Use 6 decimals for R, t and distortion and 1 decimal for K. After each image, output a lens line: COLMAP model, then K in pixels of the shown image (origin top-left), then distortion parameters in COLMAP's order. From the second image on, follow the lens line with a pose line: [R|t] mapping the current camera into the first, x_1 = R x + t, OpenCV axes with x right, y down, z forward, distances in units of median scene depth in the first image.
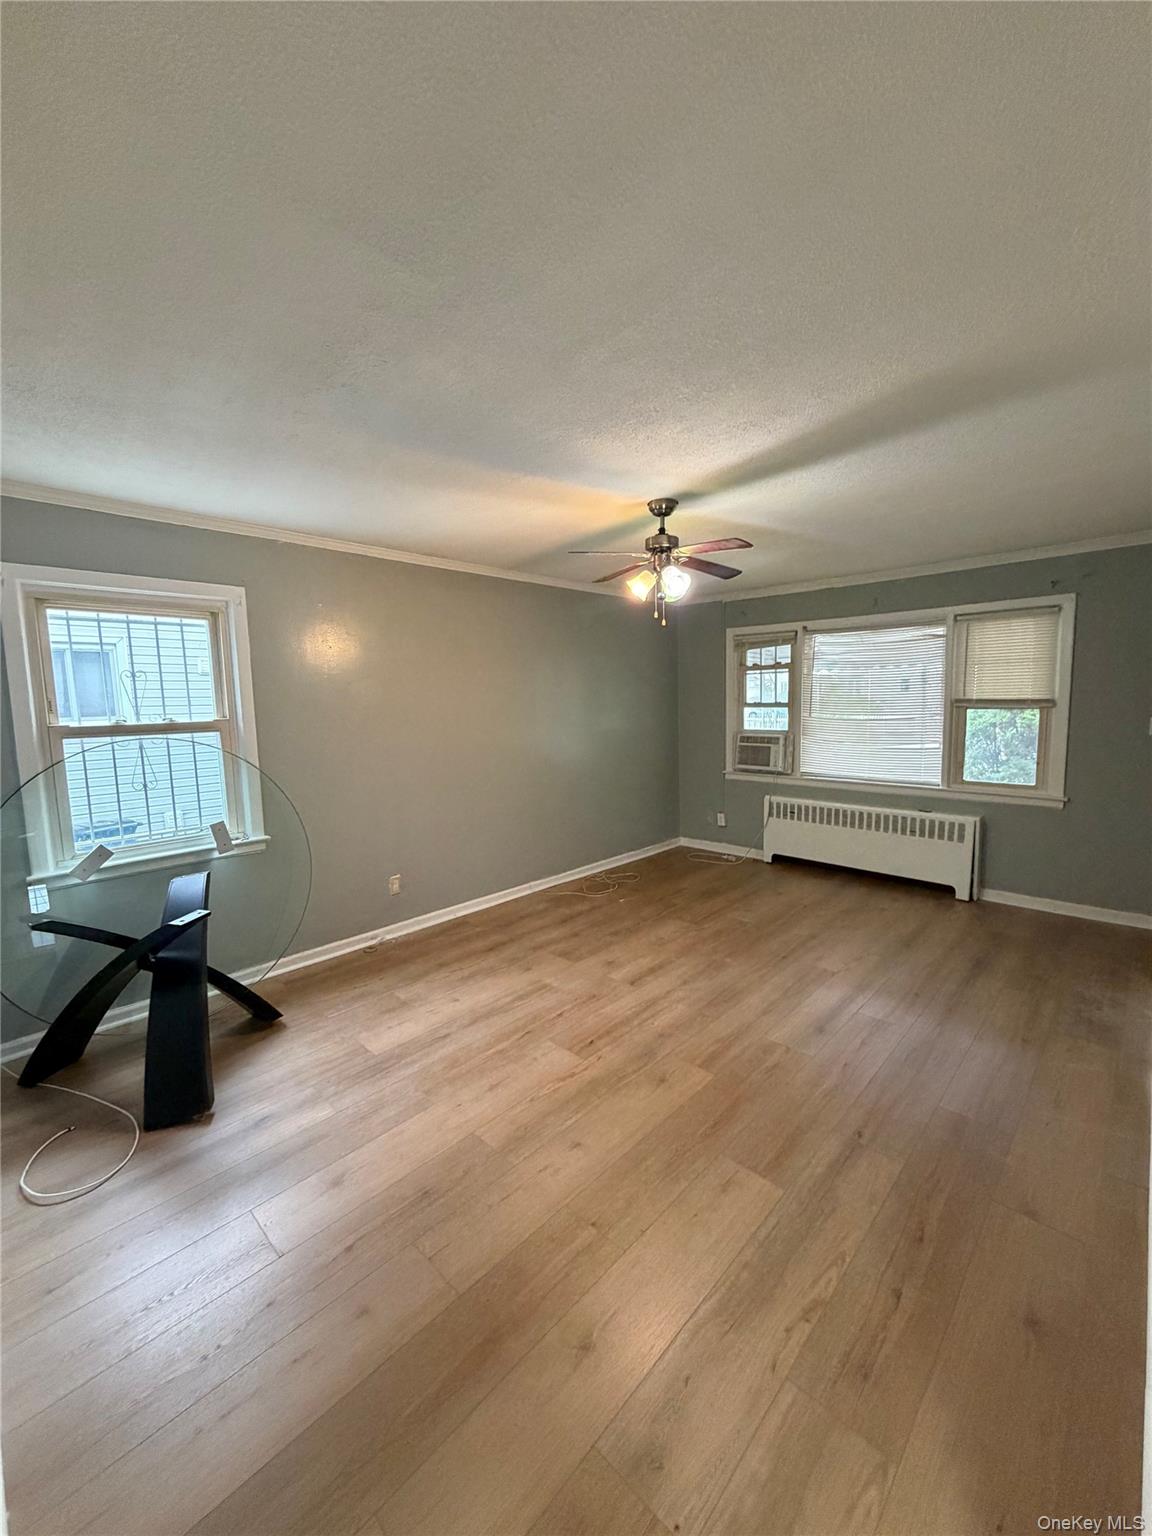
lens RADIAL K [[611.7, 0, 576.7], [0, 611.7, 760.0], [0, 0, 1]] dist [0.000228, 0.000201]
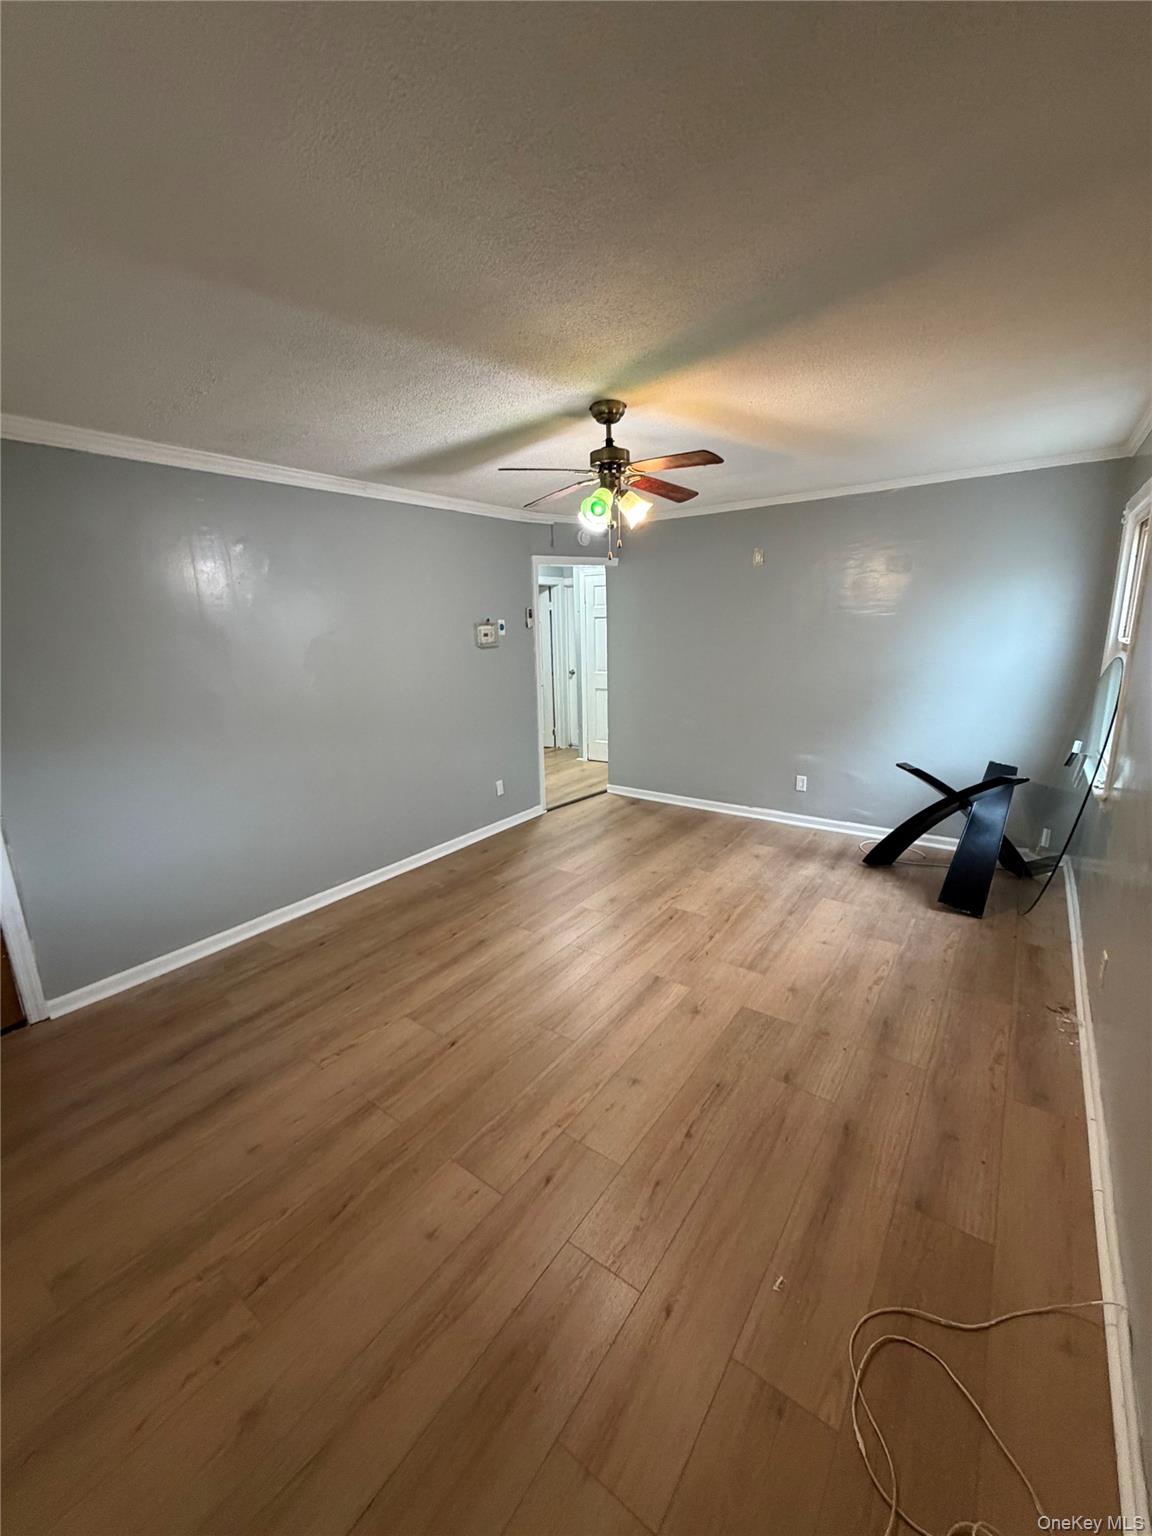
lens RADIAL K [[611.7, 0, 576.7], [0, 611.7, 760.0], [0, 0, 1]] dist [0.000228, 0.000201]
pose [[-0.989793, 0.078362, -0.119034, 0.294996], [0.036100, 0.945879, 0.322506, -0.221843], [0.137864, 0.314917, -0.939053, 1.782806]]
